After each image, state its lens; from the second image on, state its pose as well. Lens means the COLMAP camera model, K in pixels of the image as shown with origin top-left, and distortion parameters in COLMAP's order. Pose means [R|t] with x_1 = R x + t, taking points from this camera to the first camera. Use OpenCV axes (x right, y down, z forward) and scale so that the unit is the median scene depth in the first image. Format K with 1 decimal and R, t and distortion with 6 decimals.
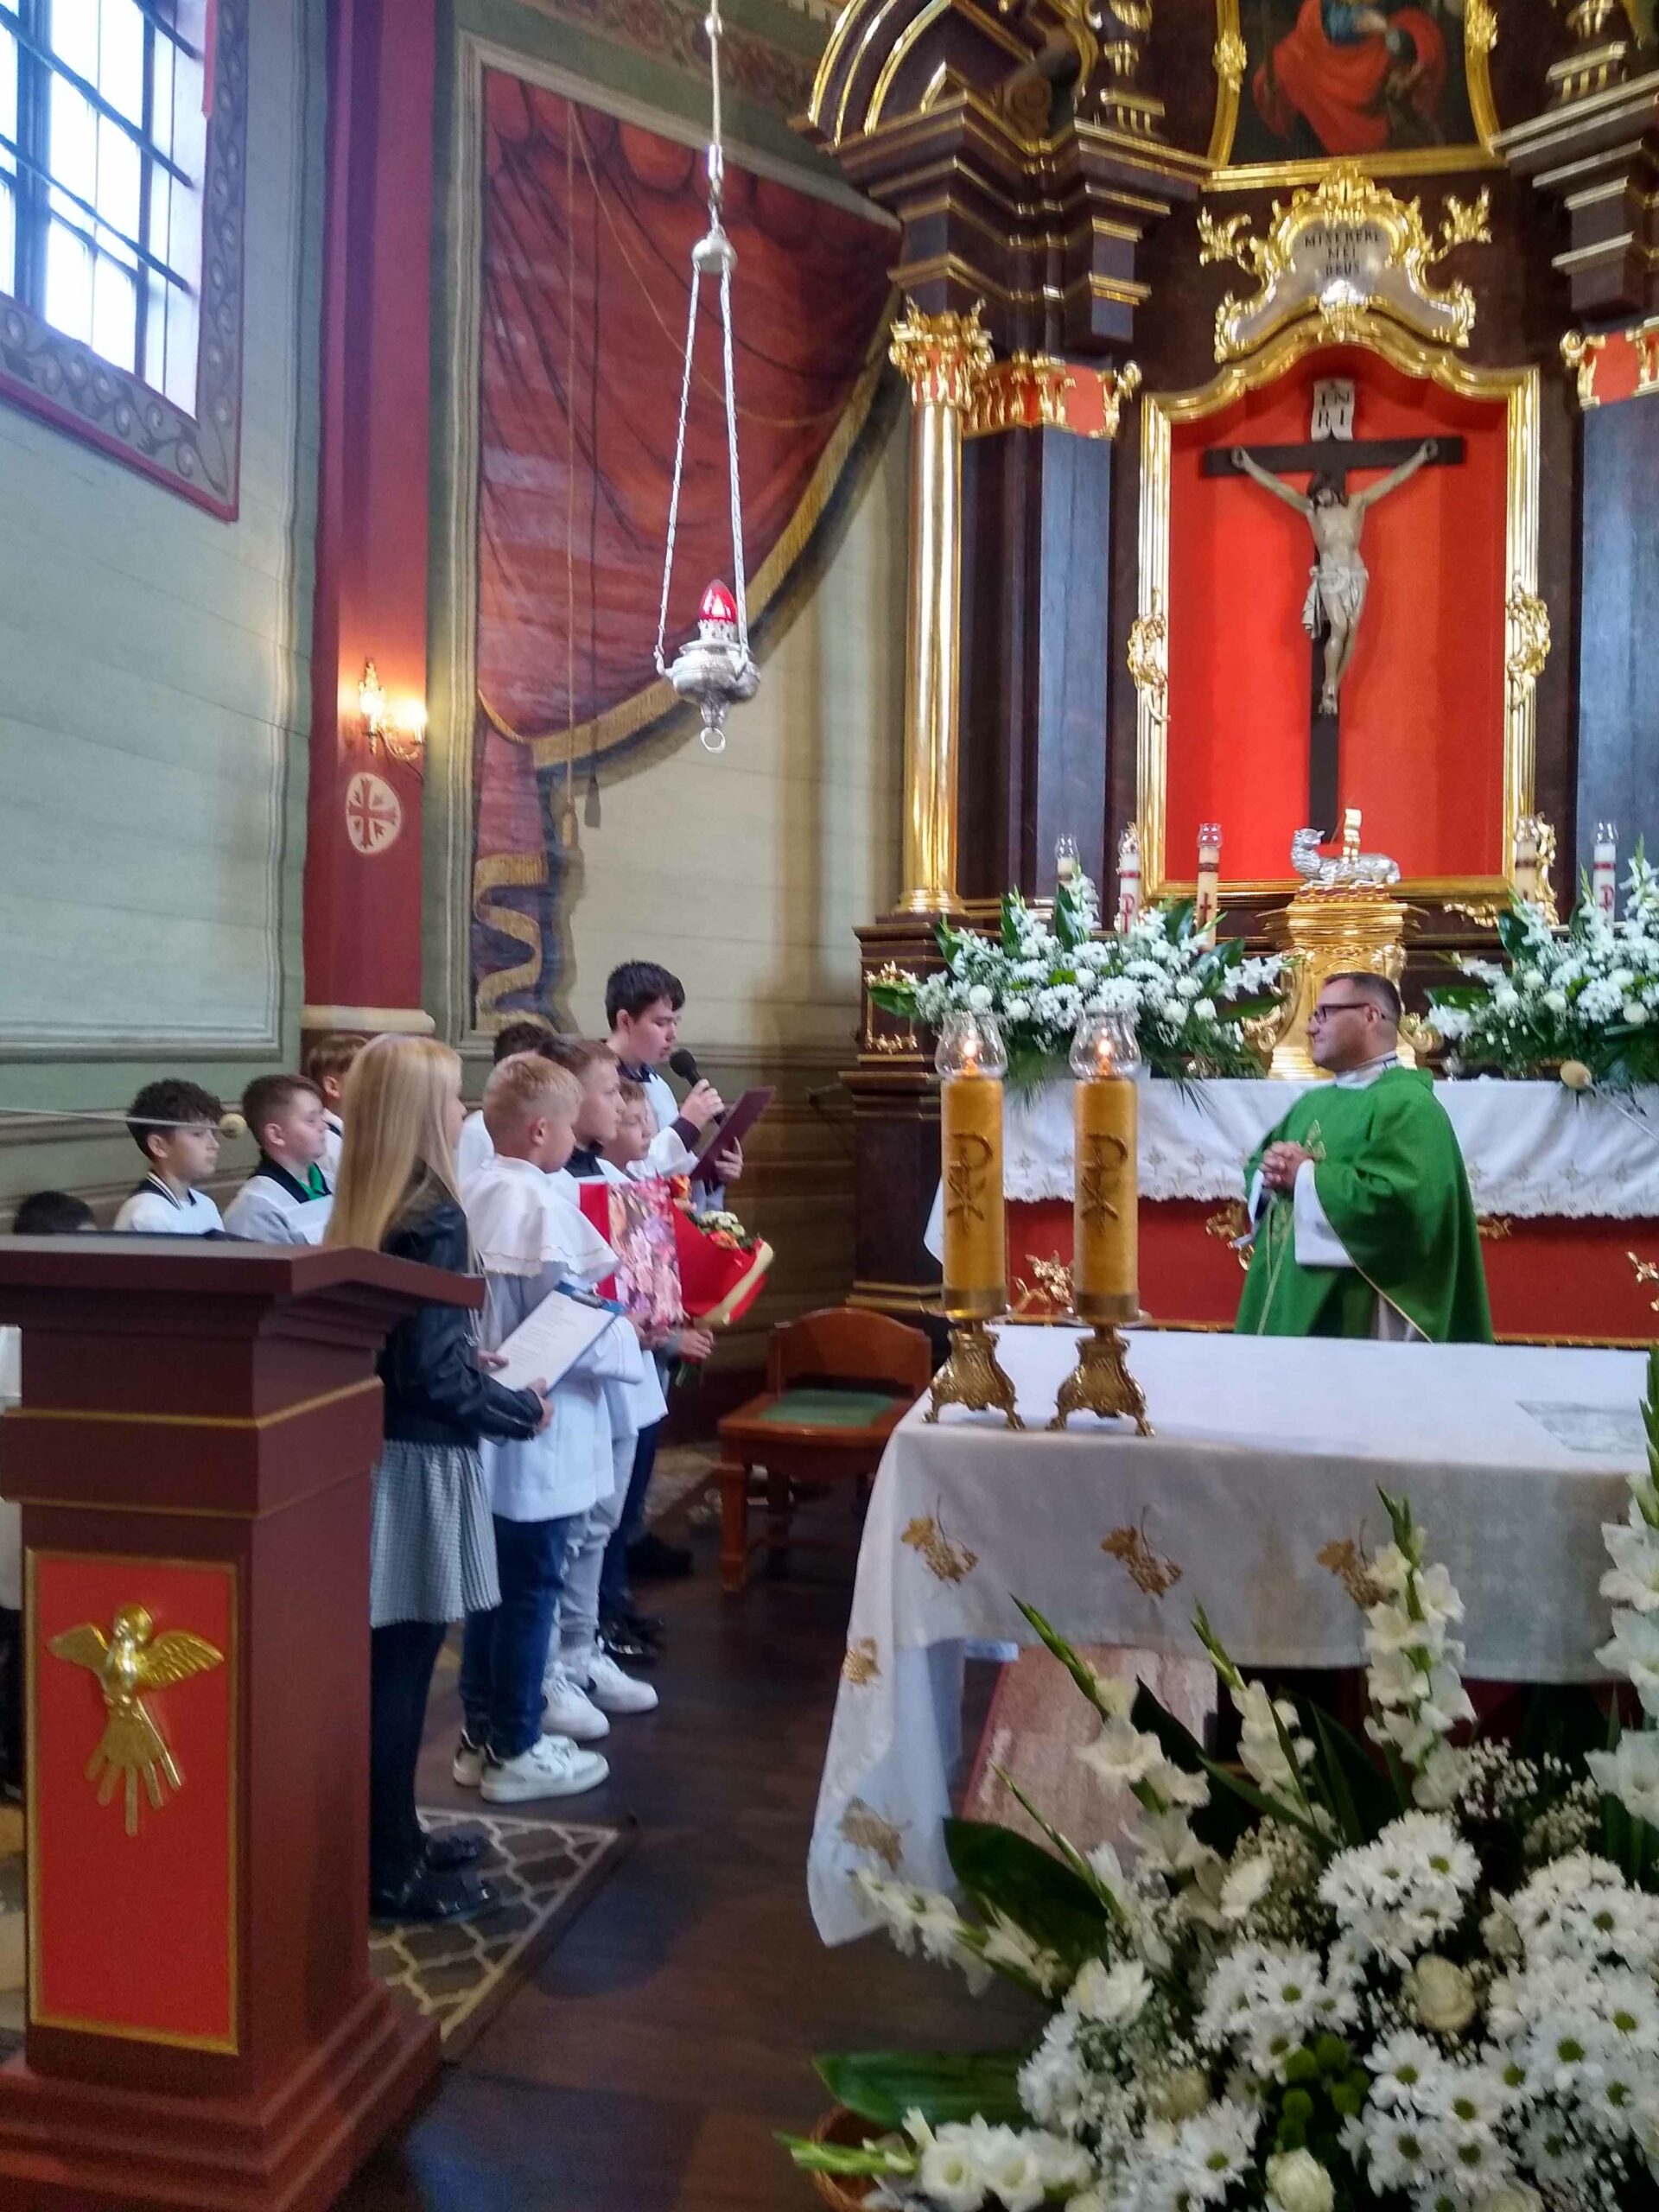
lens RADIAL K [[1713.1, 0, 829.2], [0, 1713.1, 1107.9], [0, 0, 1]] dist [0.088394, -0.148144]
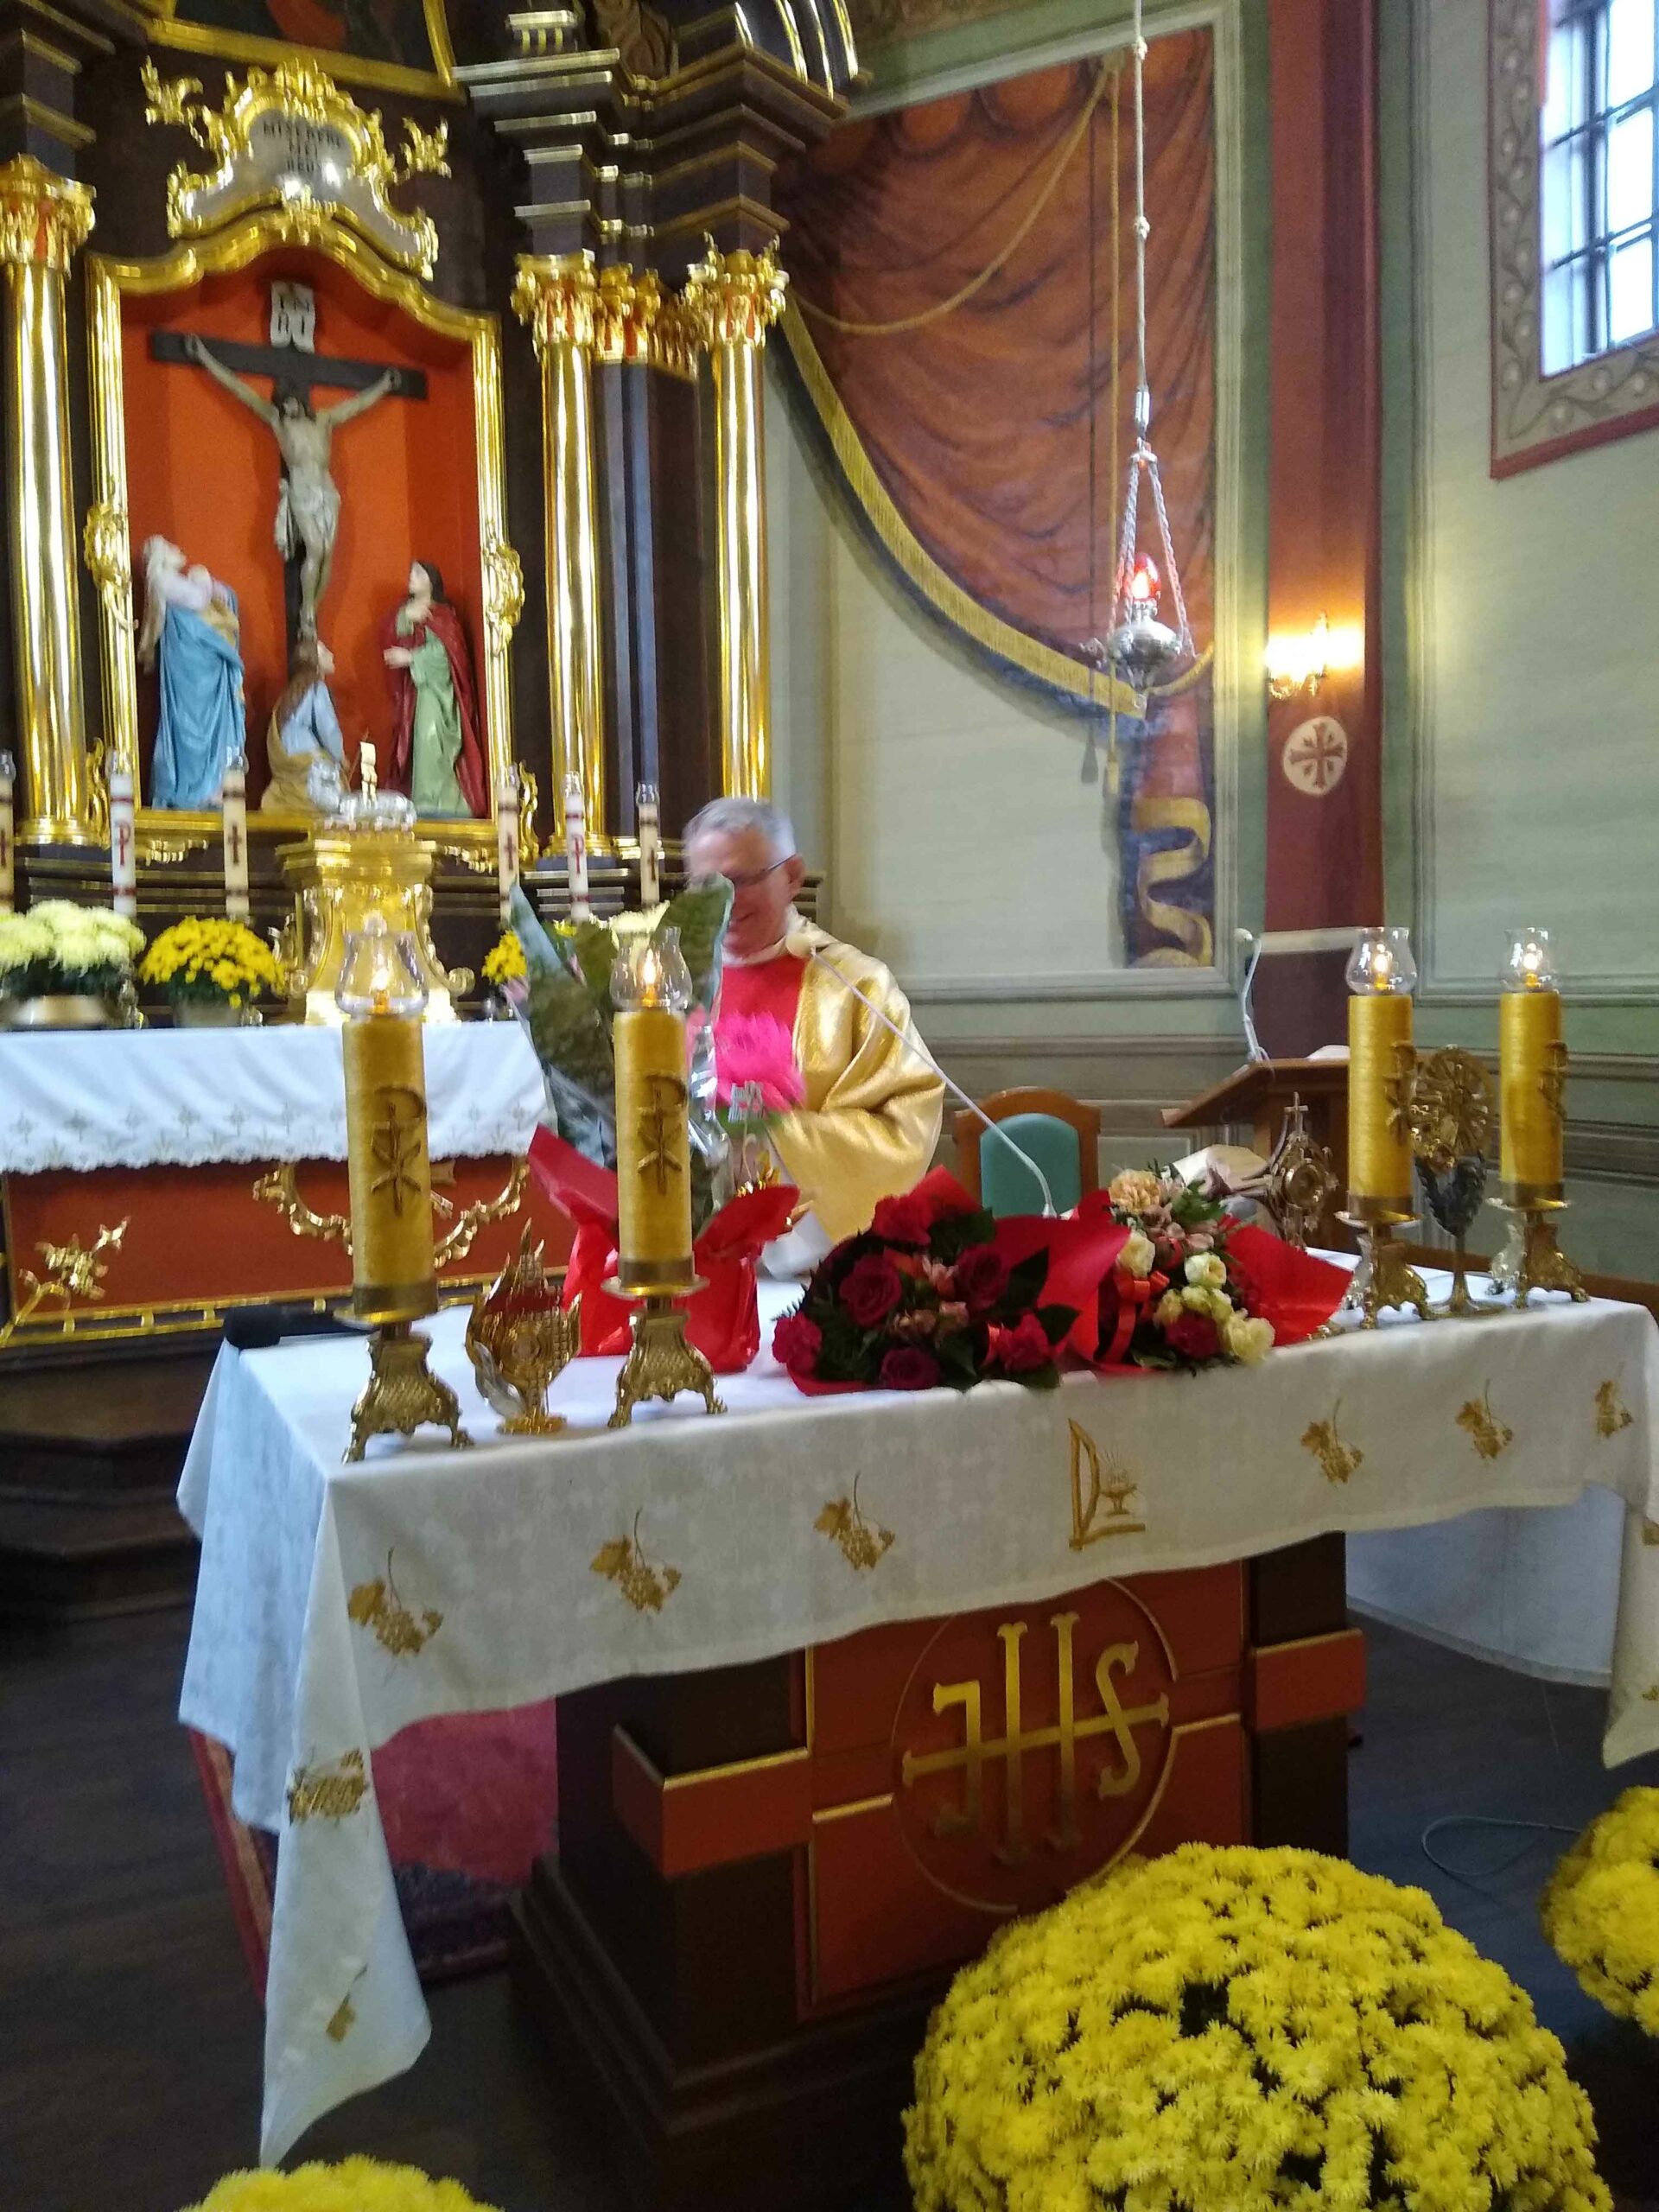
lens RADIAL K [[1703.6, 0, 818.5], [0, 1703.6, 1108.3], [0, 0, 1]] dist [0.091833, -0.150044]
pose [[0.799127, -0.057463, 0.598409, -0.075906], [0.040400, 0.998304, 0.041913, -0.000207], [-0.599803, -0.009318, 0.800094, 0.082427]]
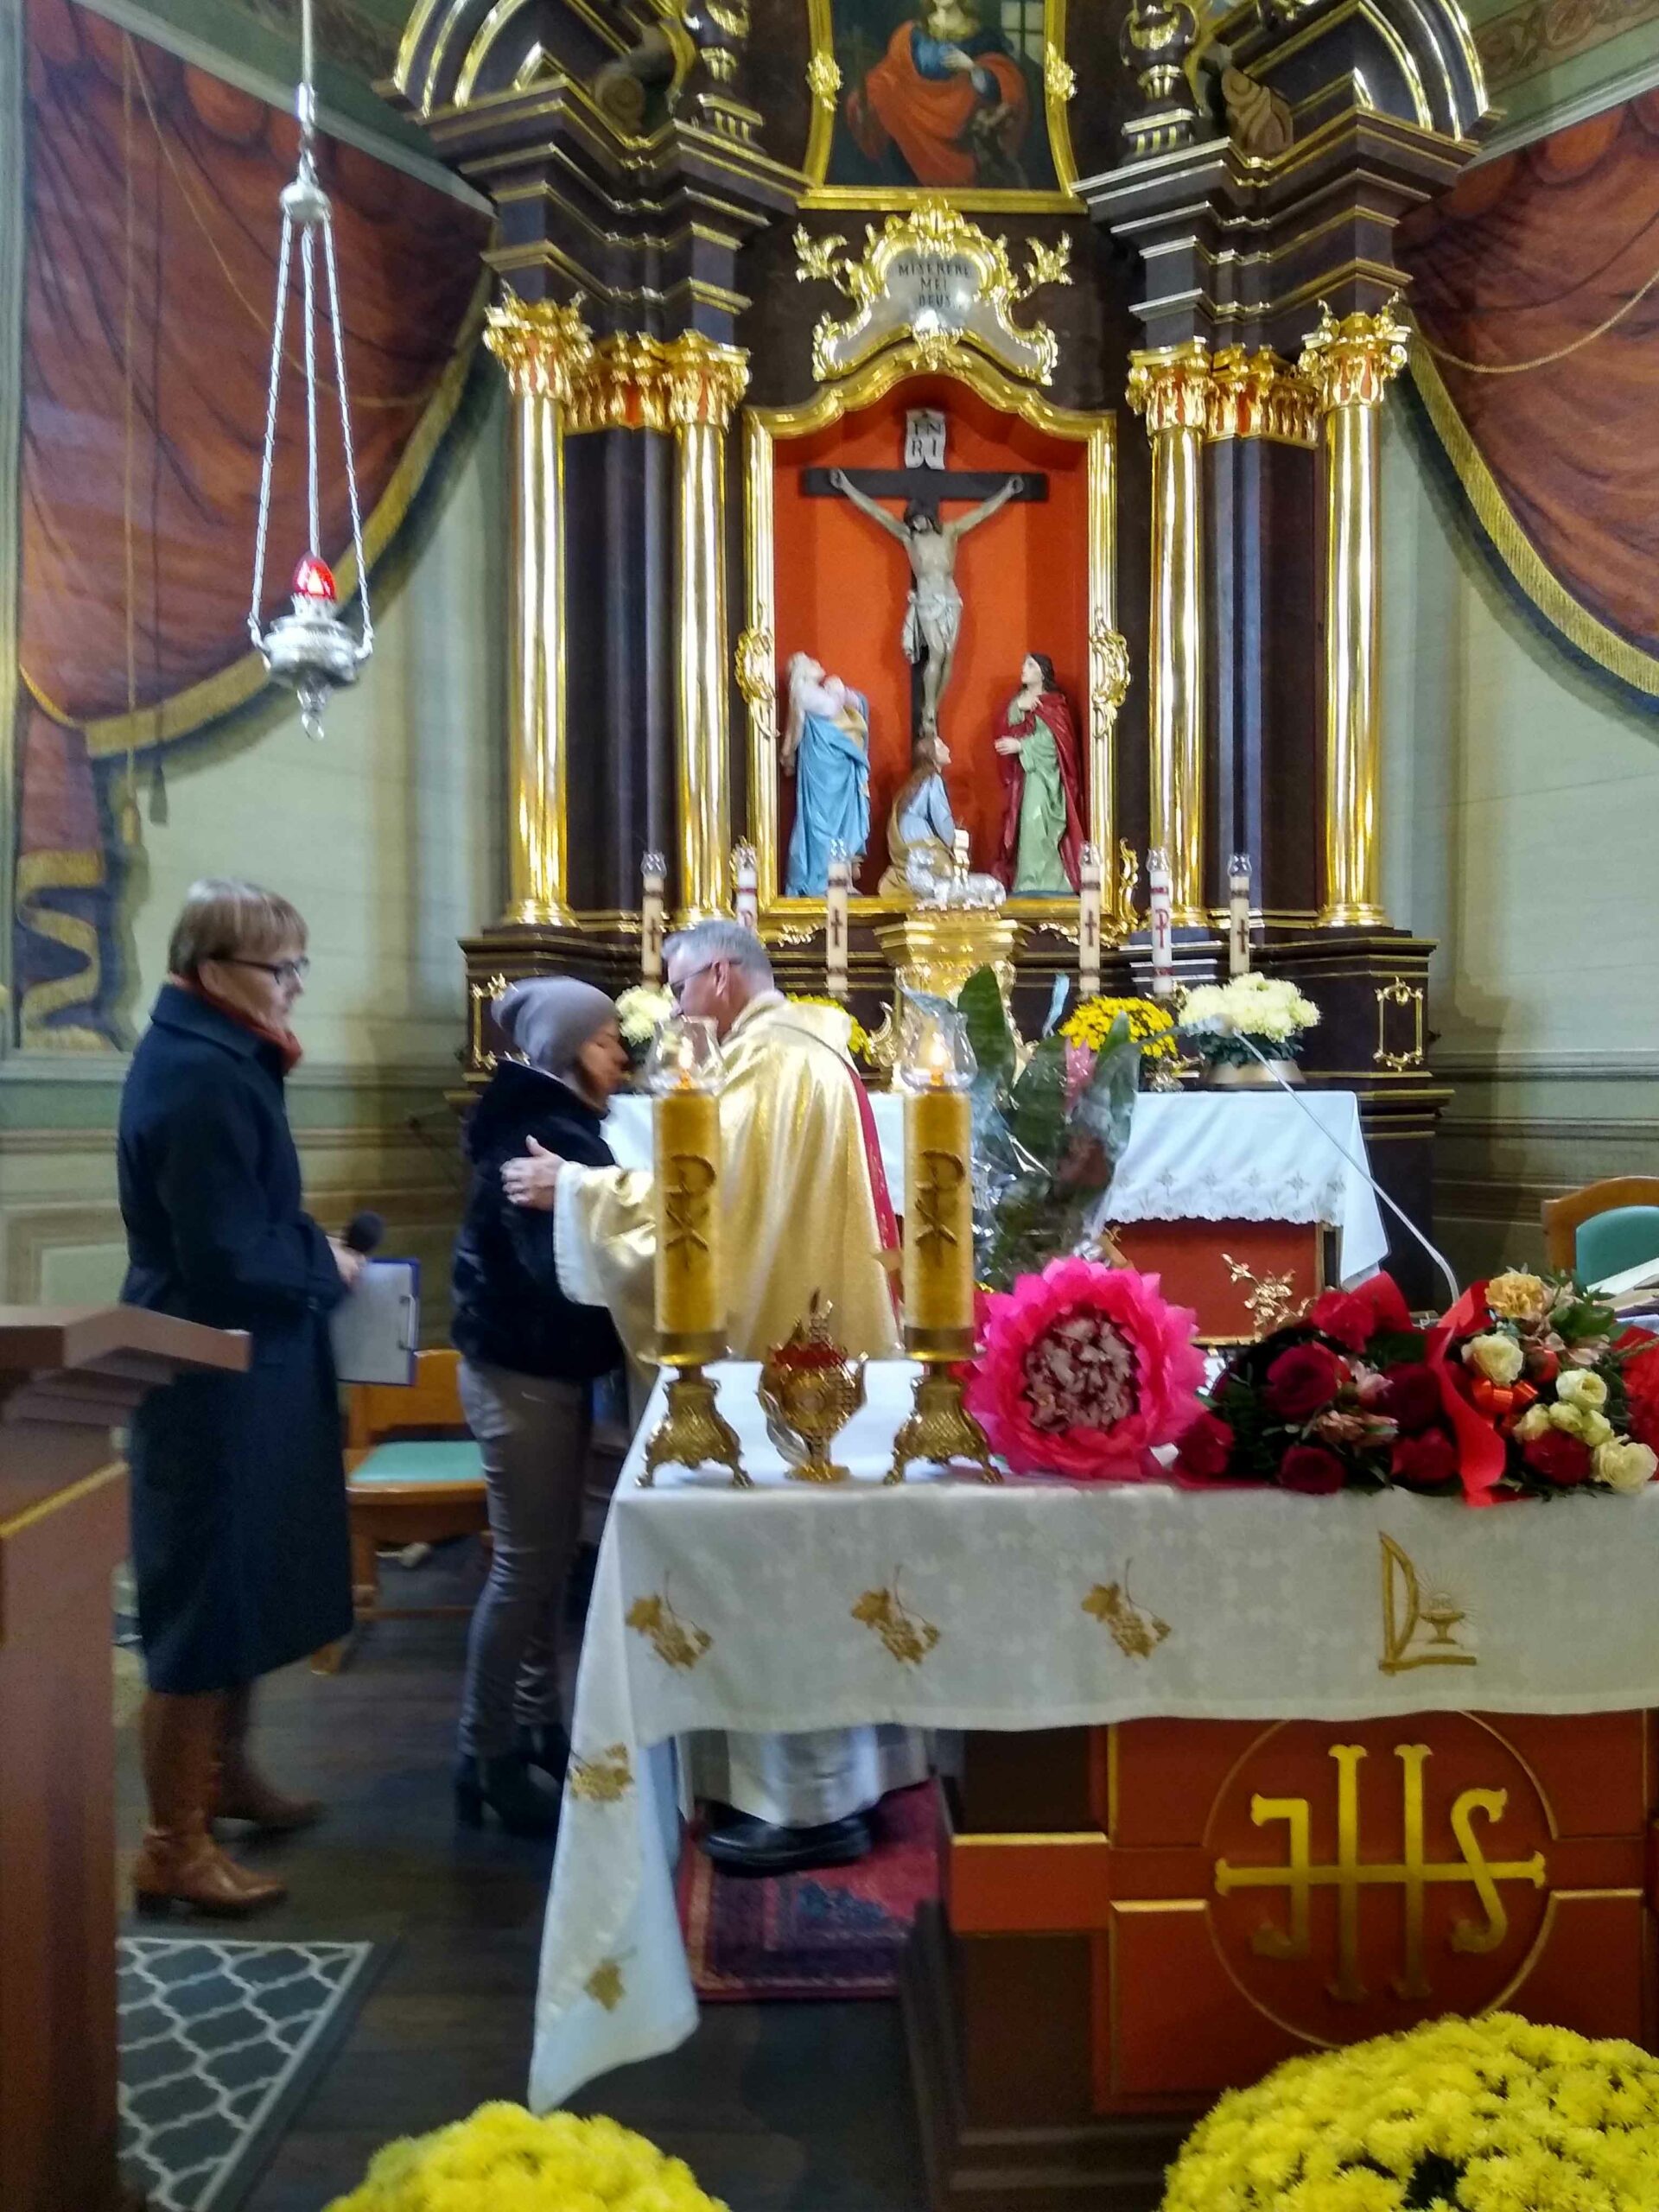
lens RADIAL K [[1707.1, 0, 829.4], [0, 1707.1, 1101.3], [0, 0, 1]] dist [0.098095, -0.159278]
pose [[0.969417, -0.014438, 0.244993, -0.021310], [0.018371, 0.999736, -0.013777, 0.000111], [-0.244729, 0.017857, 0.969427, 0.041389]]
